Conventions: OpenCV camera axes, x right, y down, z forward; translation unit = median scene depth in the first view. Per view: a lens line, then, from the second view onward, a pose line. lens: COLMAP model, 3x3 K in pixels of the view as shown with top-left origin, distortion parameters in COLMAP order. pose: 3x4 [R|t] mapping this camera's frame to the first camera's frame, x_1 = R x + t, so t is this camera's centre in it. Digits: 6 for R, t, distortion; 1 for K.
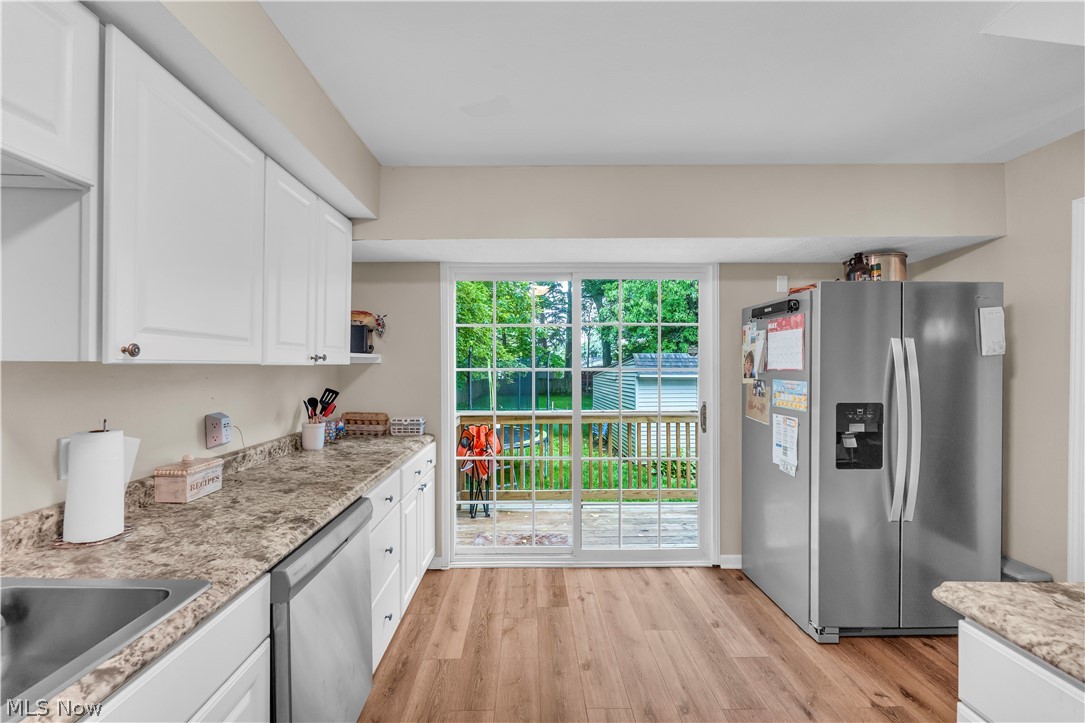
lens RADIAL K [[442.2, 0, 537.4], [0, 442.2, 367.8], [0, 0, 1]] dist [-0.002715, -0.000155]
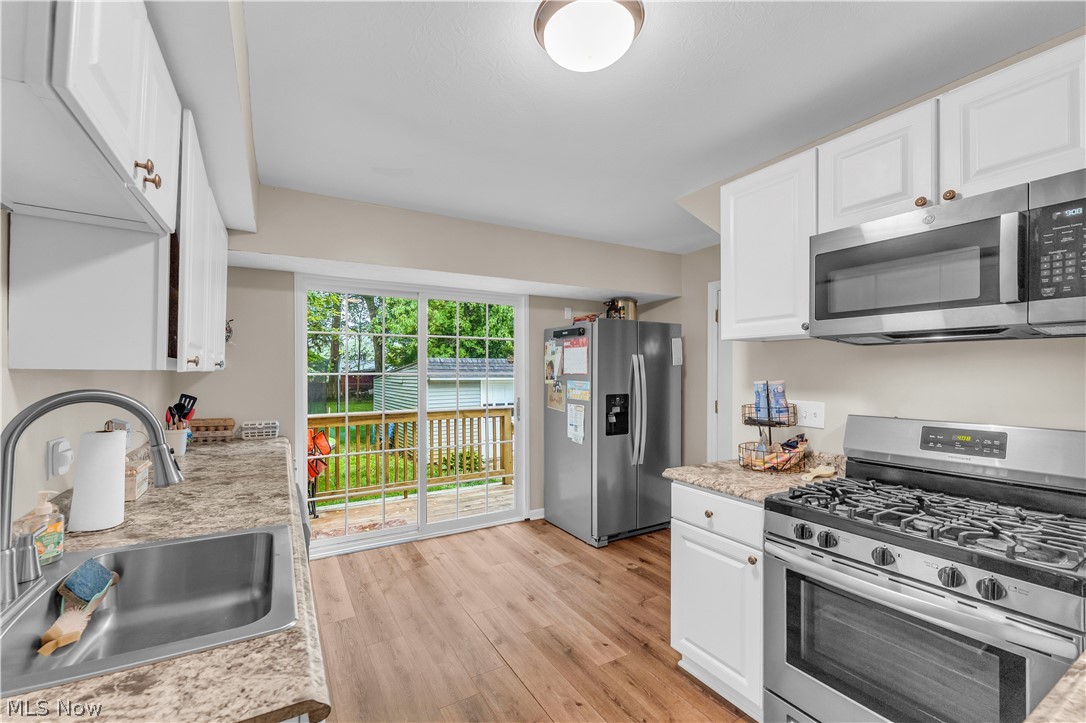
lens RADIAL K [[451.0, 0, 531.6], [0, 451.0, 366.8], [0, 0, 1]] dist [-0.001520, -0.000250]
pose [[0.877249, 0.004705, 0.480013, -0.287179], [-0.000100, 0.999954, -0.009618, -0.004279], [-0.480036, 0.008389, 0.877209, -0.253431]]
